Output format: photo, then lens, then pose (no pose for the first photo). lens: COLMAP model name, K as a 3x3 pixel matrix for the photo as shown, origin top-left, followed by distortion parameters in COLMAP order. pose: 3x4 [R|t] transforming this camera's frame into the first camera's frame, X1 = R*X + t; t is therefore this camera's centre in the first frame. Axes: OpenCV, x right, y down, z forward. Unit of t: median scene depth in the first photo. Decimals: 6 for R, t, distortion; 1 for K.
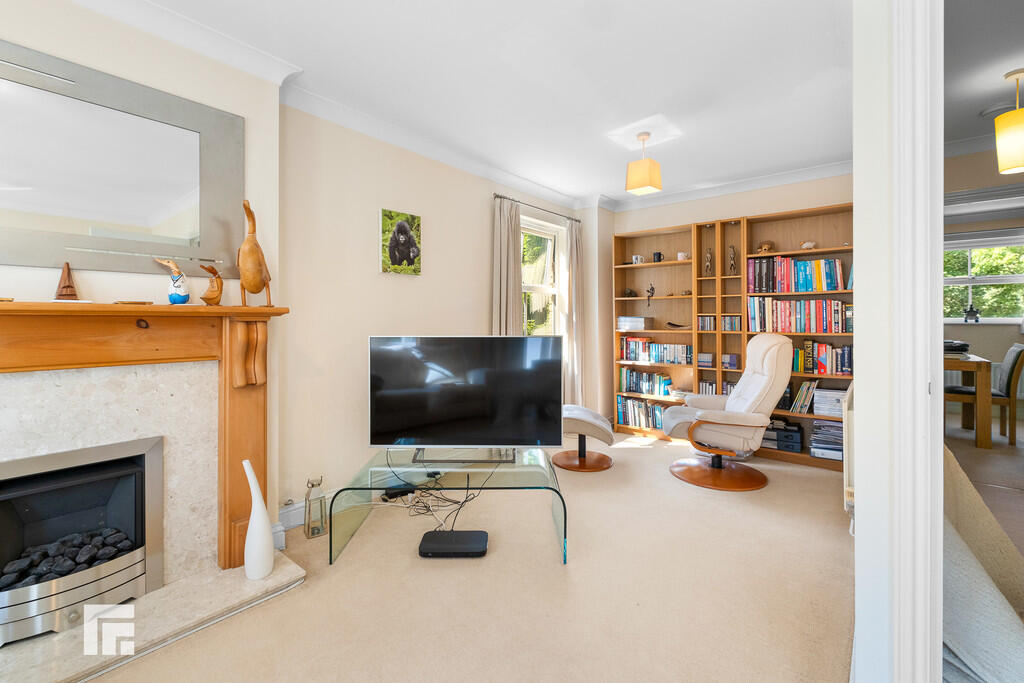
lens RADIAL K [[442.8, 0, 510.7], [0, 442.8, 318.3], [0, 0, 1]] dist [-0.000085, 0.000480]
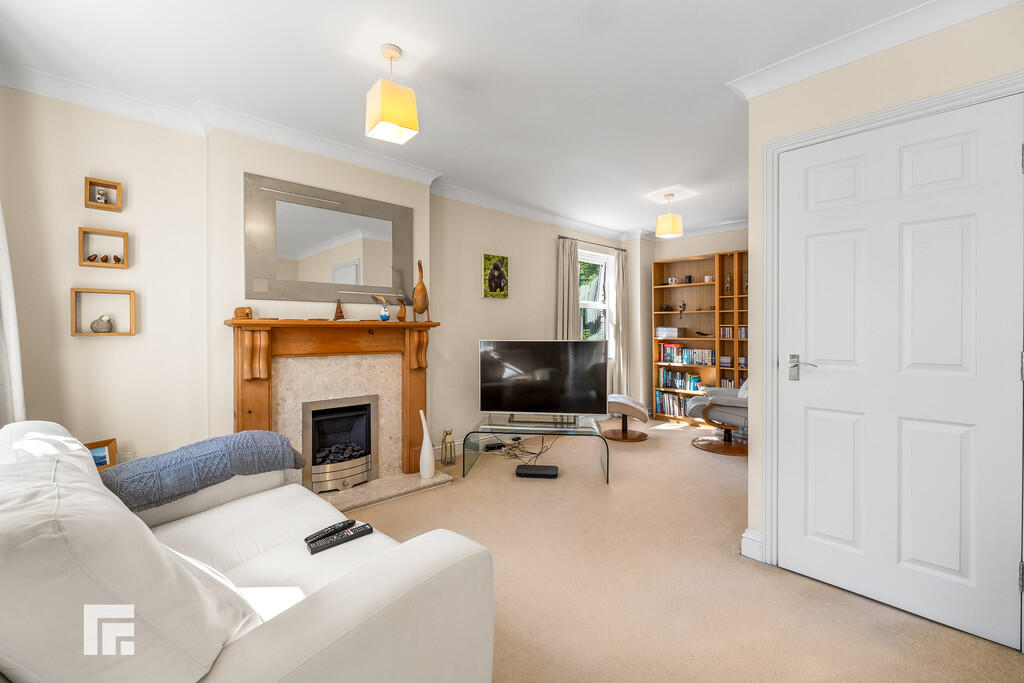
lens RADIAL K [[452.2, 0, 515.9], [0, 452.2, 326.7], [0, 0, 1]] dist [0.000979, 0.000309]
pose [[0.994184, 0.001805, -0.107682, -0.021337], [-0.001857, 0.999998, -0.000384, -0.005166], [0.107681, 0.000581, 0.994185, -0.450055]]
